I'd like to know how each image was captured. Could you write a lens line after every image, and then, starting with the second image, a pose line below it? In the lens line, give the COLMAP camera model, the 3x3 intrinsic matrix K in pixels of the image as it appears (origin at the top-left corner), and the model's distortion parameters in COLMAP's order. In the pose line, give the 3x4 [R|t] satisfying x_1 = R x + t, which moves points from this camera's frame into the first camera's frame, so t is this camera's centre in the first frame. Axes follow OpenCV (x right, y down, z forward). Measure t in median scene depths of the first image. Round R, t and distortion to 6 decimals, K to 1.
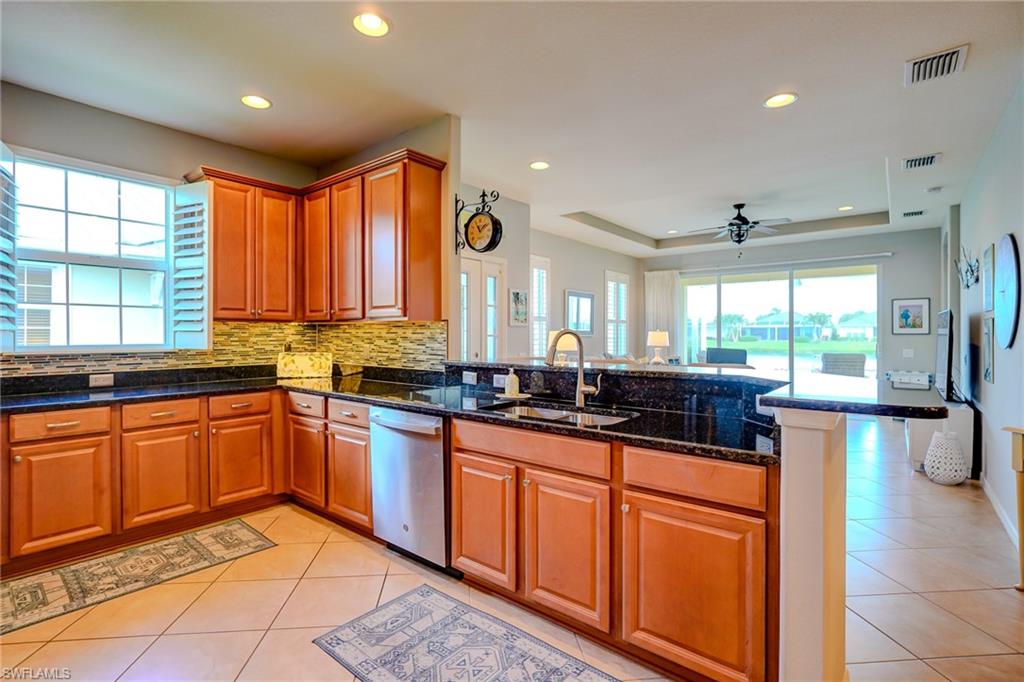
lens RADIAL K [[479.8, 0, 505.0], [0, 479.8, 335.1], [0, 0, 1]] dist [0.001526, 0.000954]
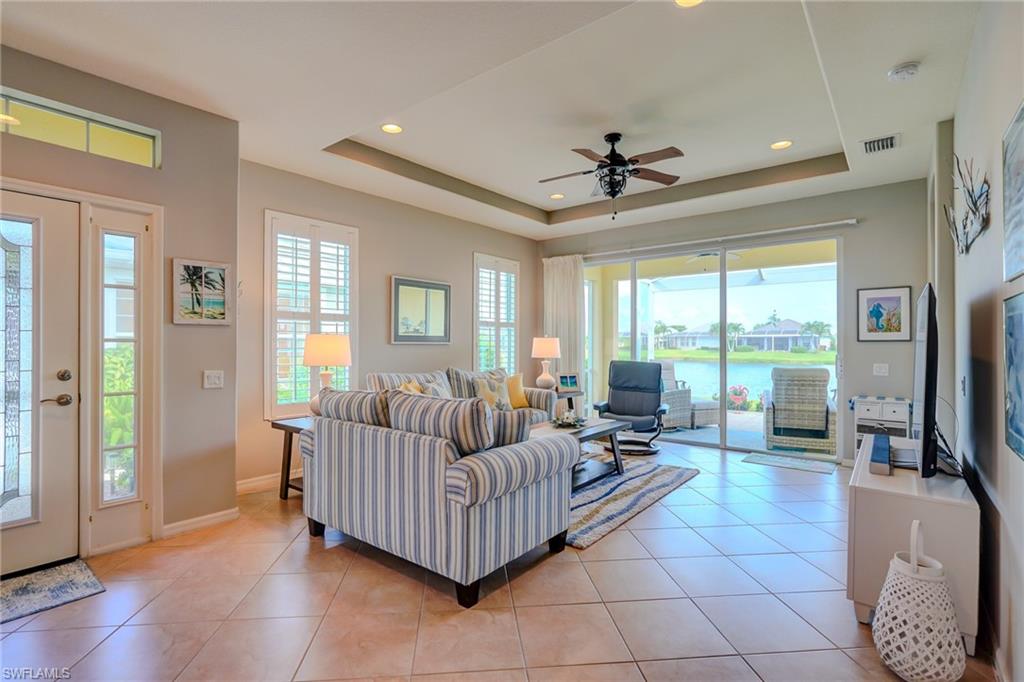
lens RADIAL K [[496.0, 0, 504.3], [0, 496.0, 342.0], [0, 0, 1]] dist [-0.024133, 0.012413]
pose [[0.999971, 0.001444, 0.007517, 0.323388], [-0.001402, 0.999984, -0.005560, 0.004026], [-0.007525, 0.005549, 0.999956, 0.334554]]
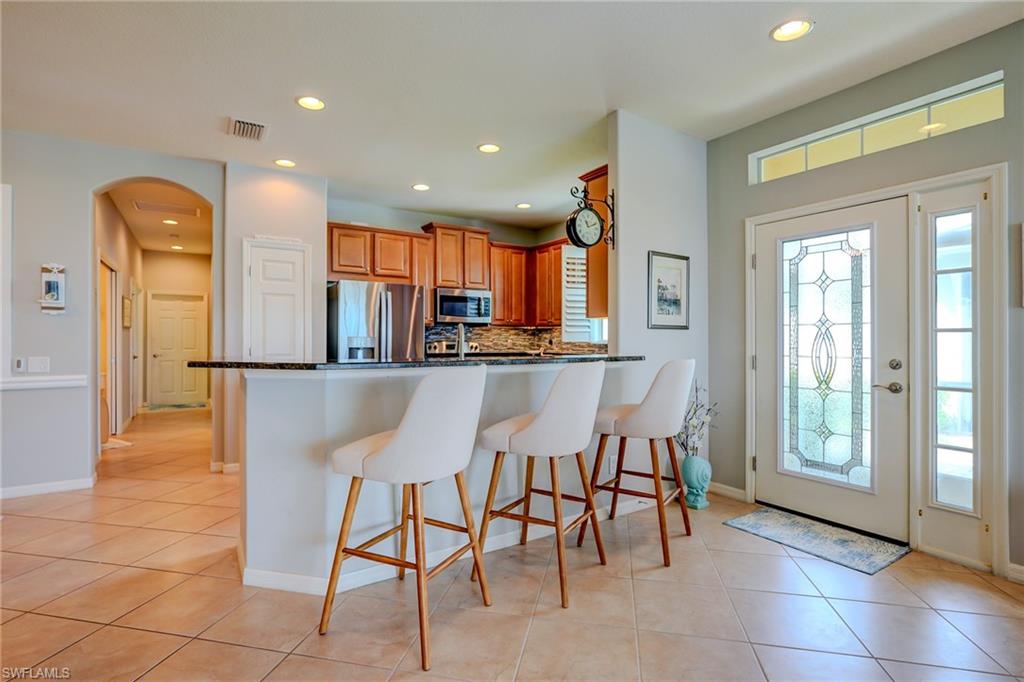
lens RADIAL K [[479.8, 0, 505.0], [0, 479.8, 335.1], [0, 0, 1]] dist [0.001526, 0.000954]
pose [[-0.306018, -0.009541, -0.951978, 0.466357], [-0.007238, 0.999944, -0.007695, 0.010318], [0.951998, 0.004535, -0.306070, 0.552061]]
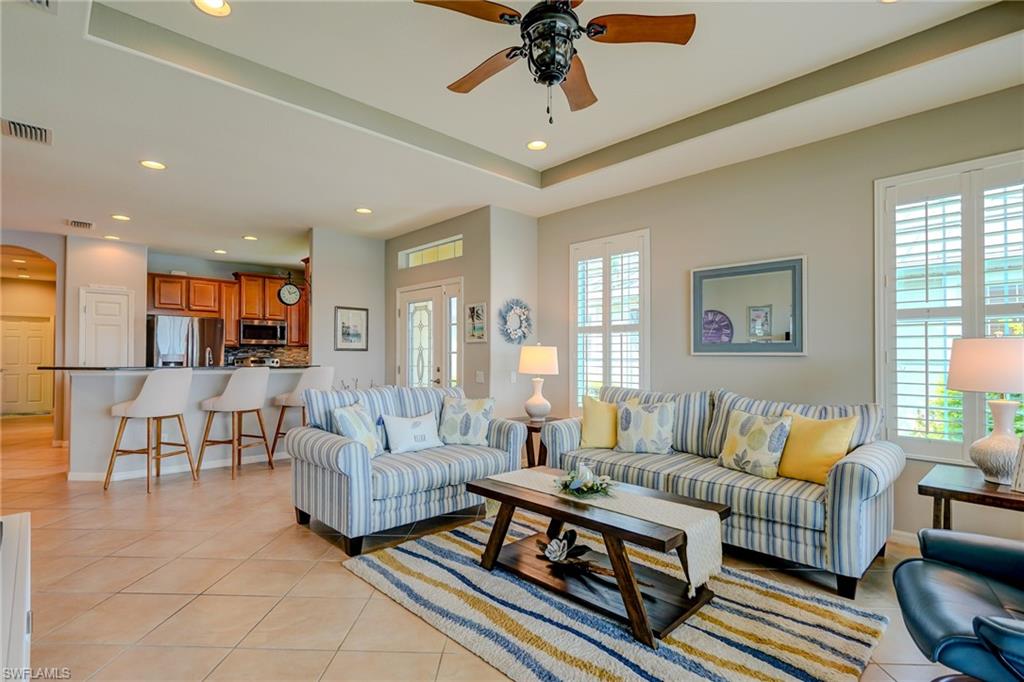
lens RADIAL K [[496.0, 0, 504.3], [0, 496.0, 342.0], [0, 0, 1]] dist [-0.024133, 0.012413]
pose [[-0.127945, -0.027511, -0.991400, 0.812997], [-0.006343, 0.999617, -0.026920, 0.005020], [0.991761, 0.002844, -0.128071, 0.978934]]
